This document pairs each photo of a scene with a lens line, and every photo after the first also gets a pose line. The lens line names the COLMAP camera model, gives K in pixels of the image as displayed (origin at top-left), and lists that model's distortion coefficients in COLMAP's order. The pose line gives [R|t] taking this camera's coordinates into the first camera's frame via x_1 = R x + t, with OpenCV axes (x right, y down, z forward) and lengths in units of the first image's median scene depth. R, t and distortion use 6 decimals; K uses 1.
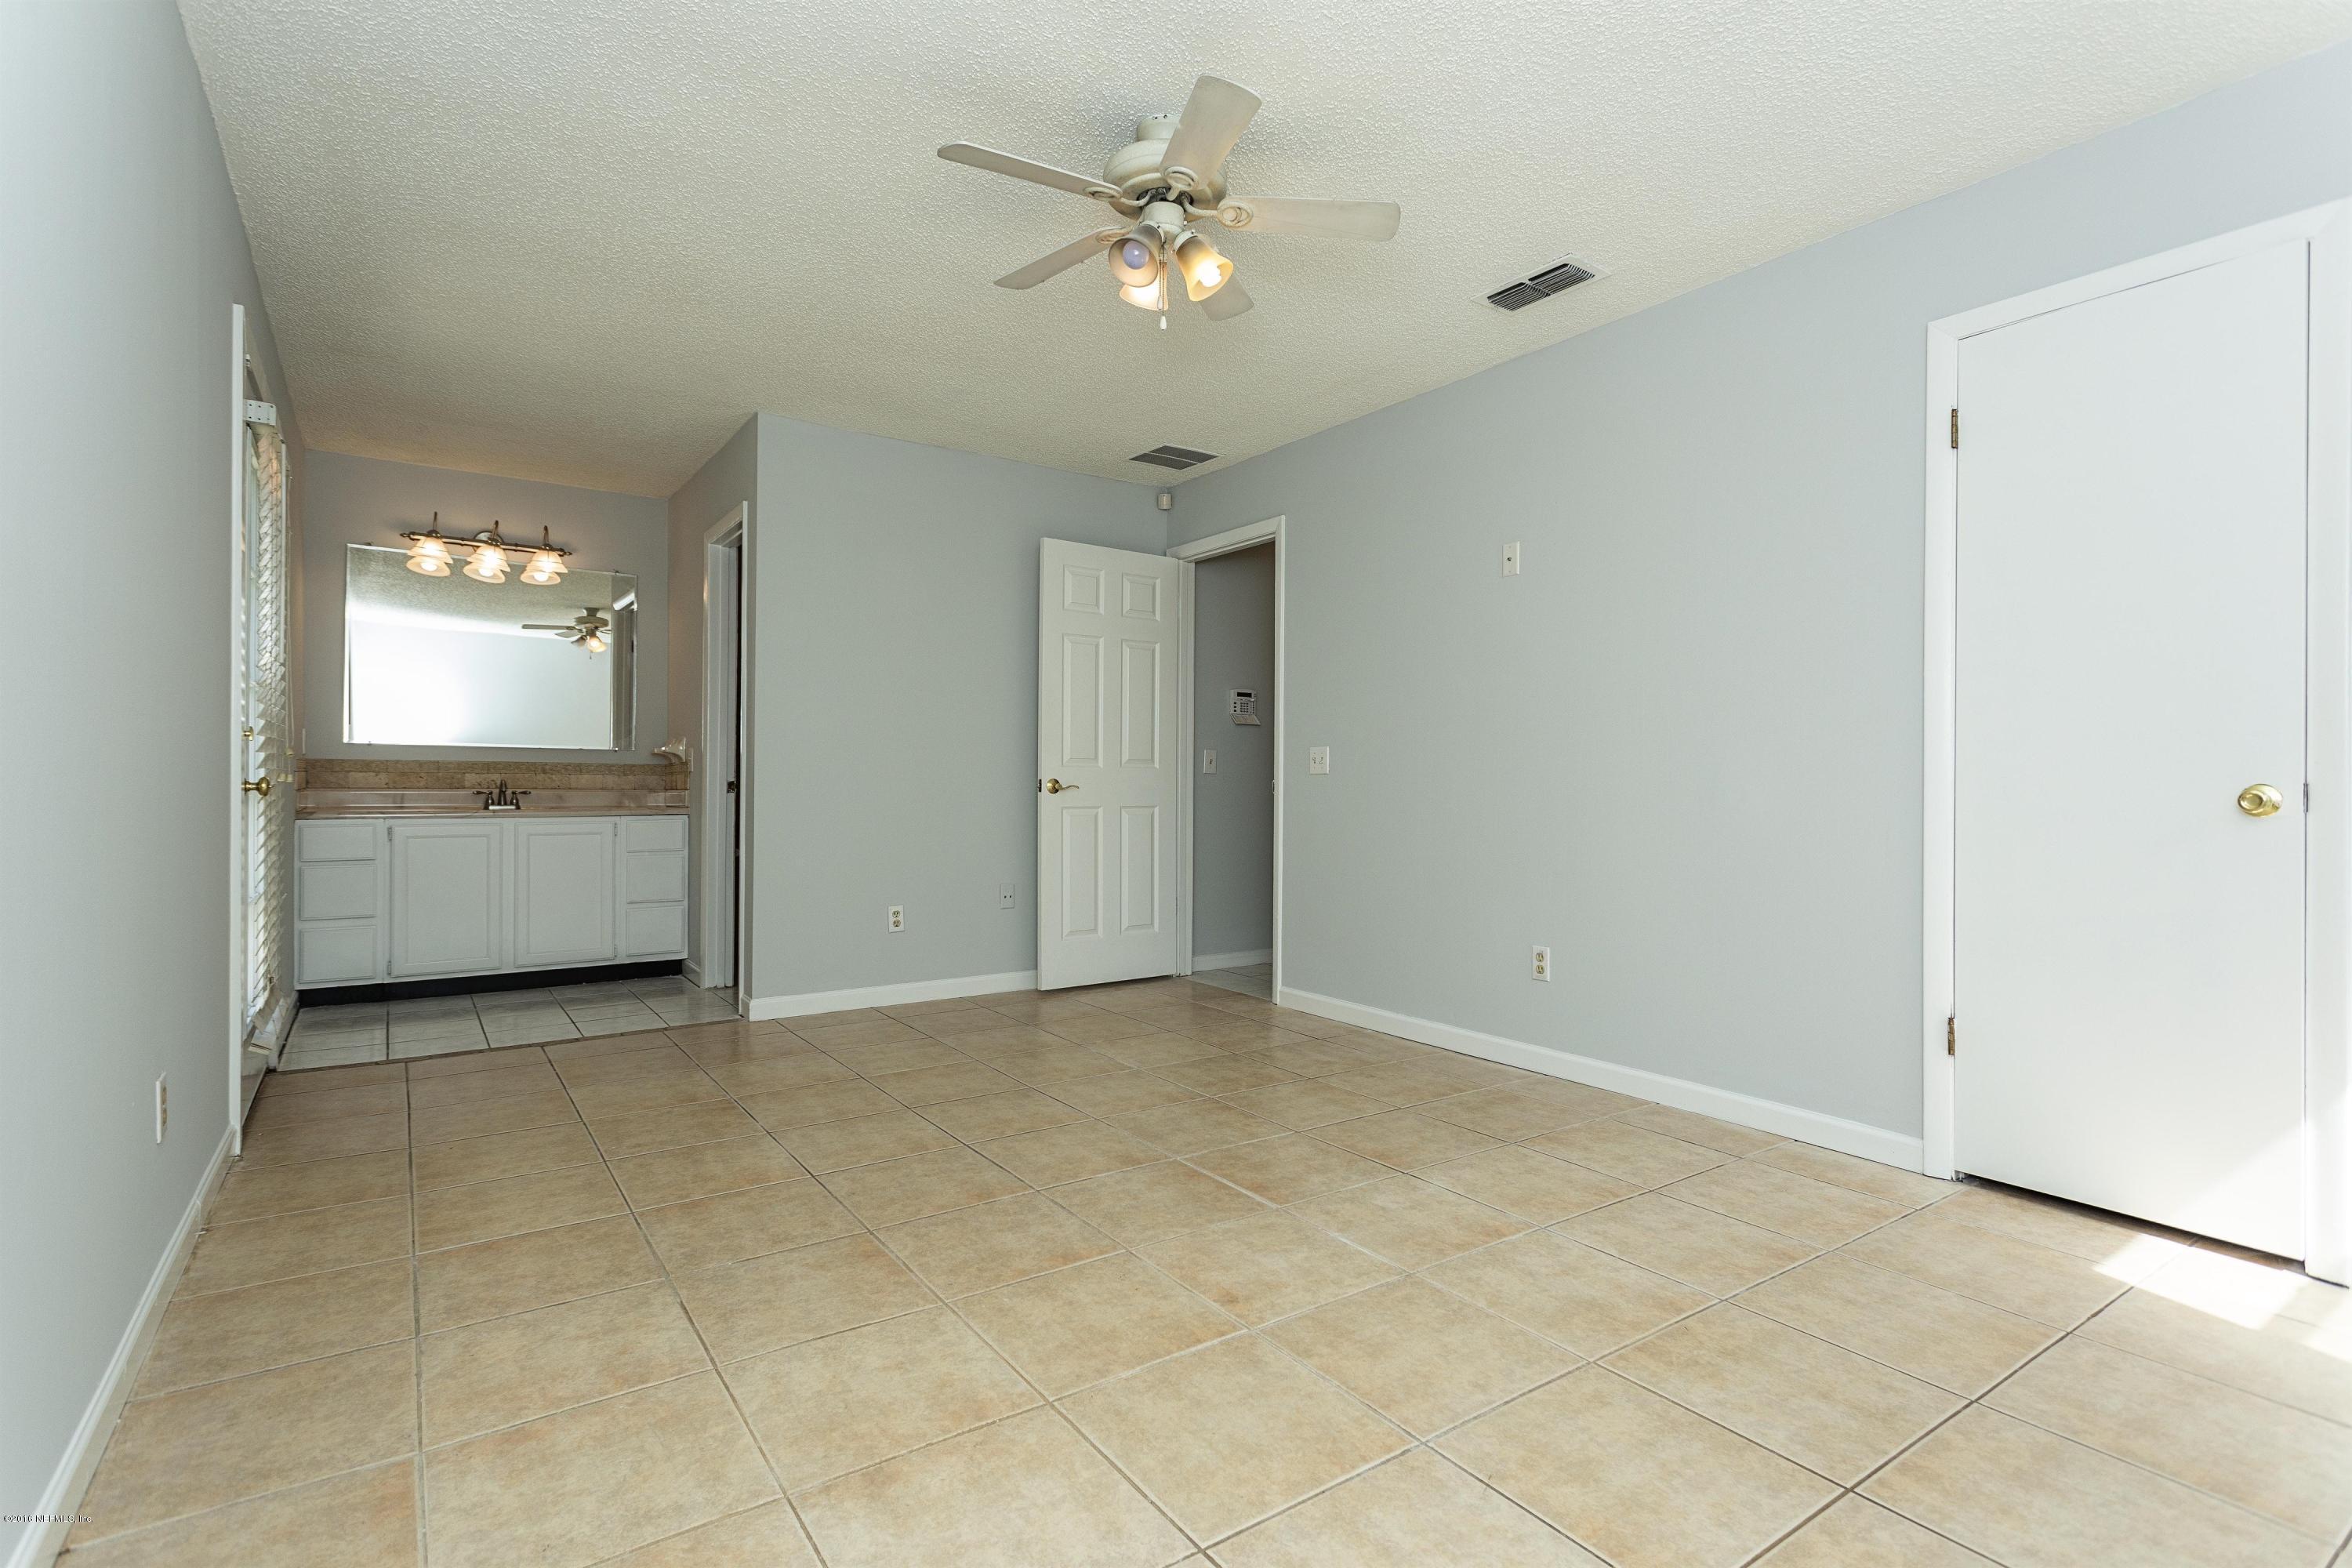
lens RADIAL K [[1145.8, 0, 1174.7], [0, 1145.8, 773.6], [0, 0, 1]] dist [0.009426, 0.000715]
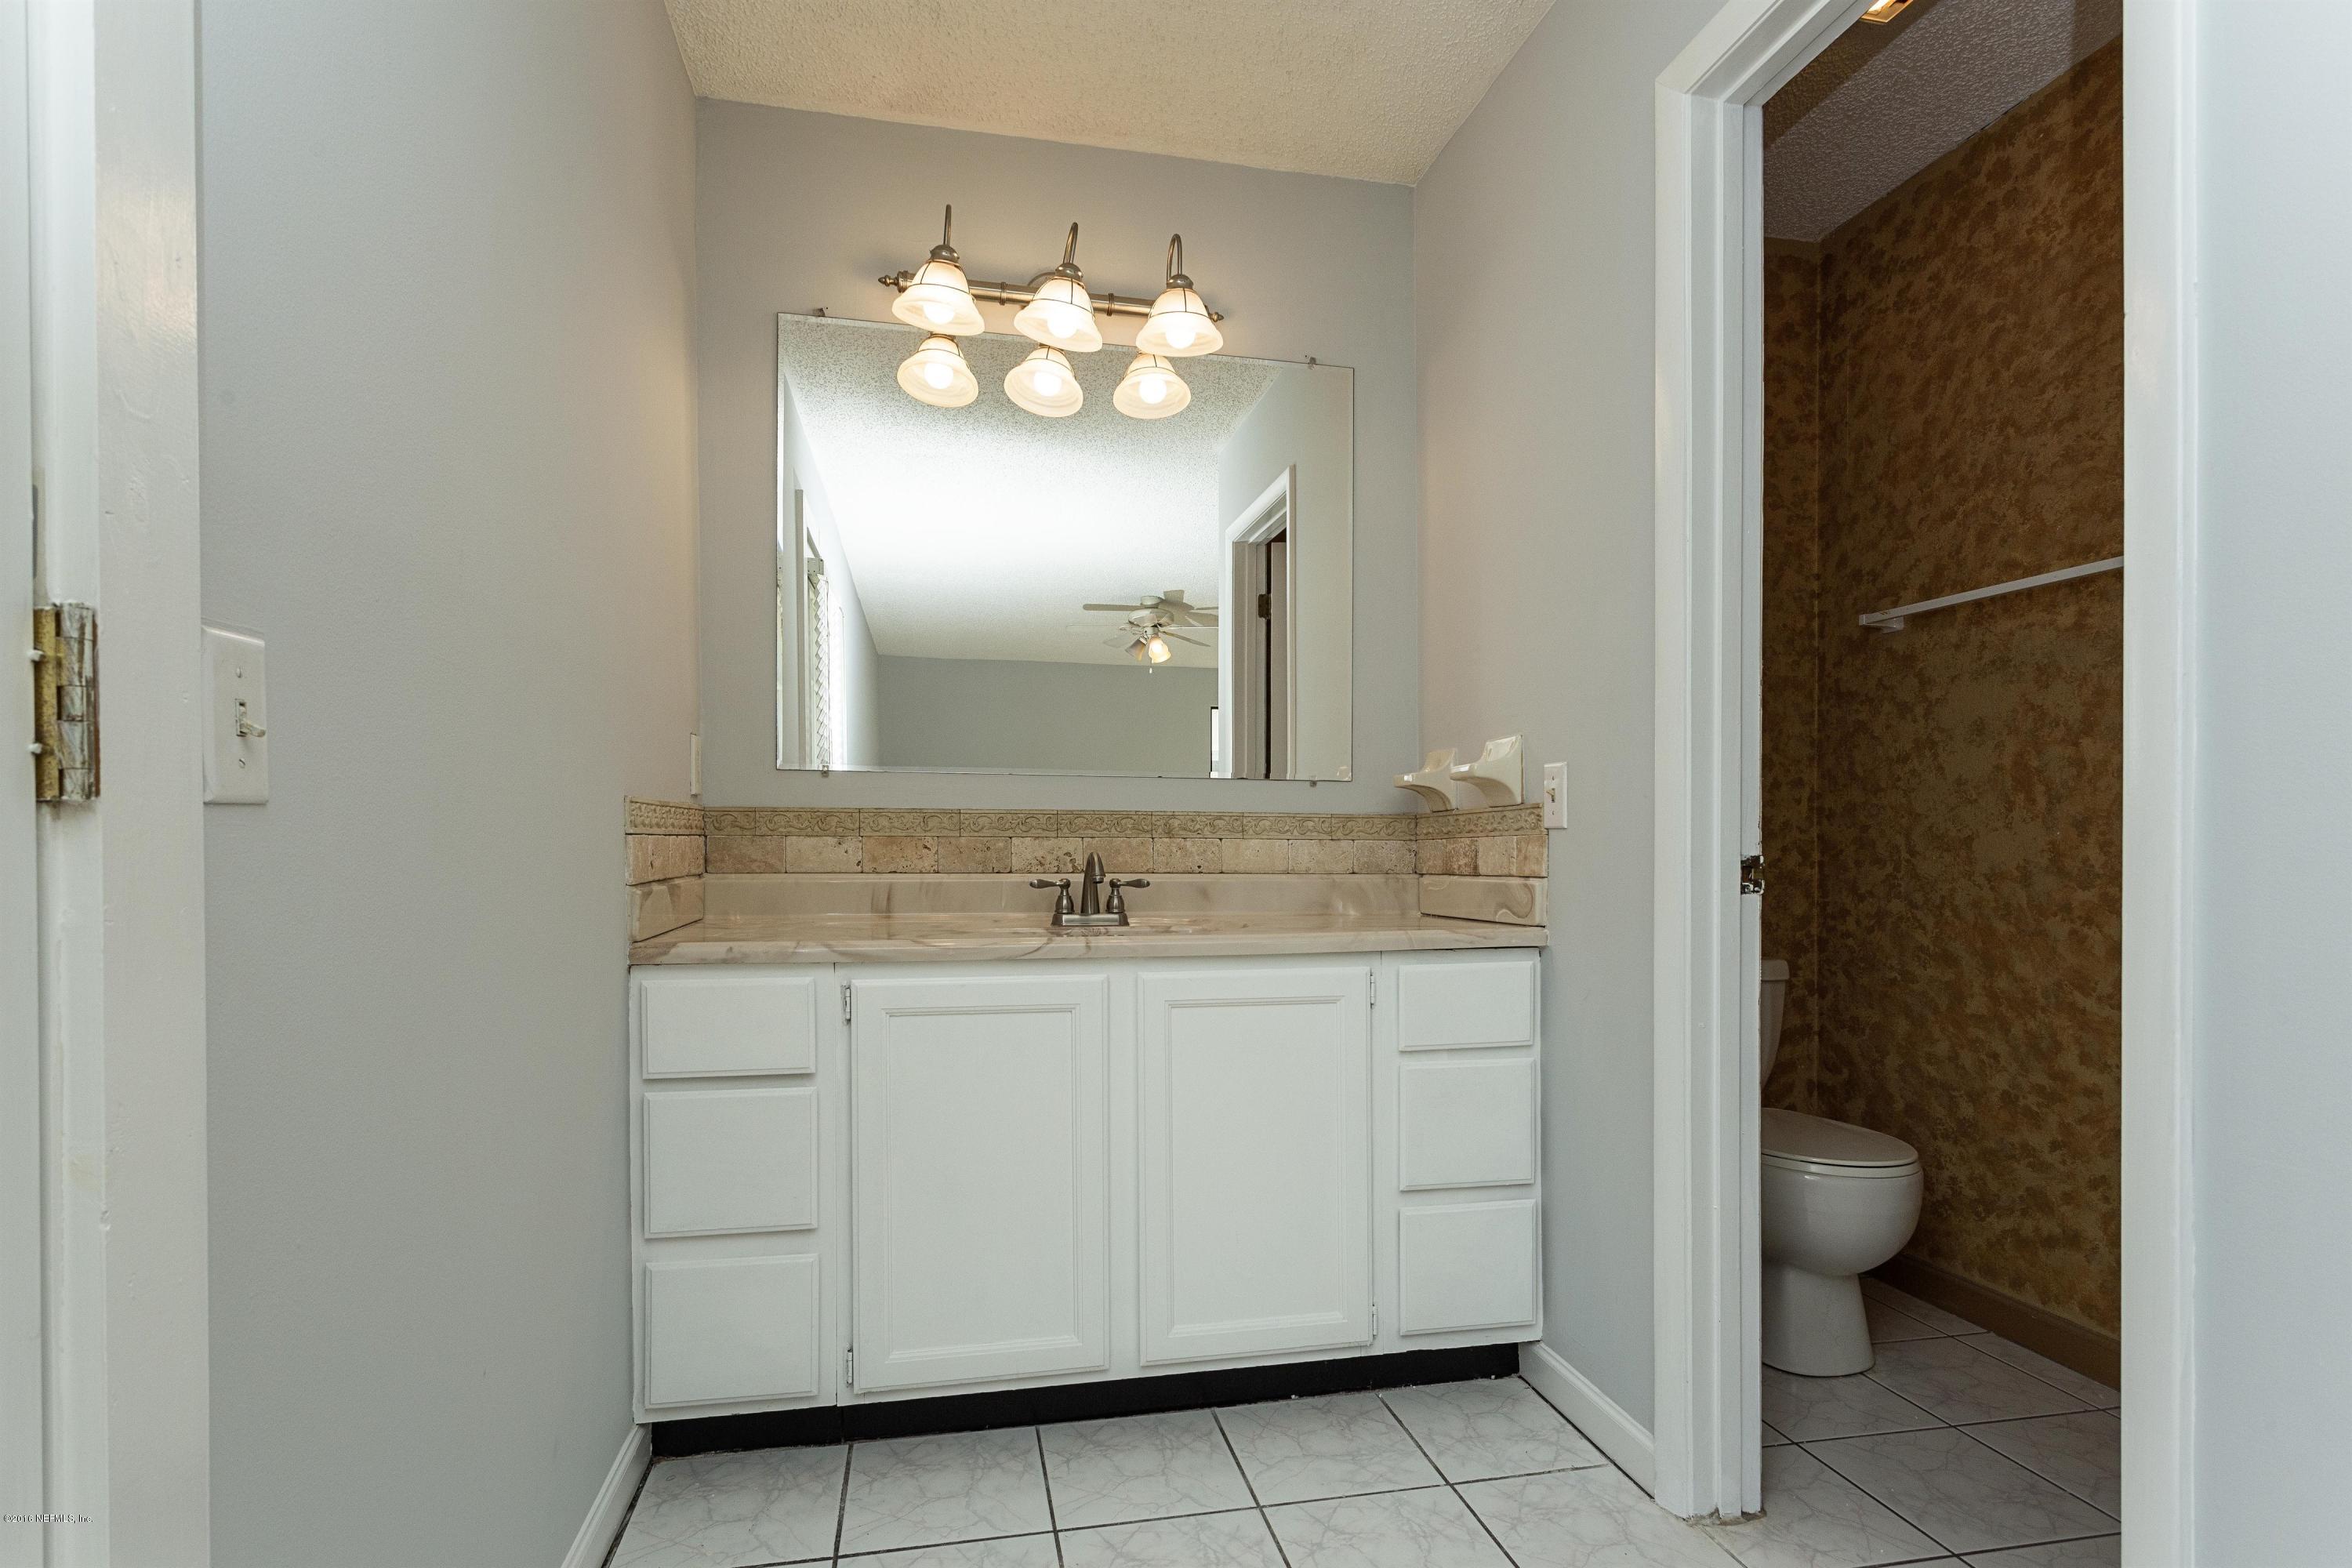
lens RADIAL K [[1145.8, 0, 1167.4], [0, 1145.8, 838.4], [0, 0, 1]] dist [0.009426, 0.000715]
pose [[0.924843, -0.000219, -0.380349, -0.408117], [0.004145, 0.999946, 0.009504, -0.003917], [0.380327, -0.010366, 0.924794, 0.637950]]
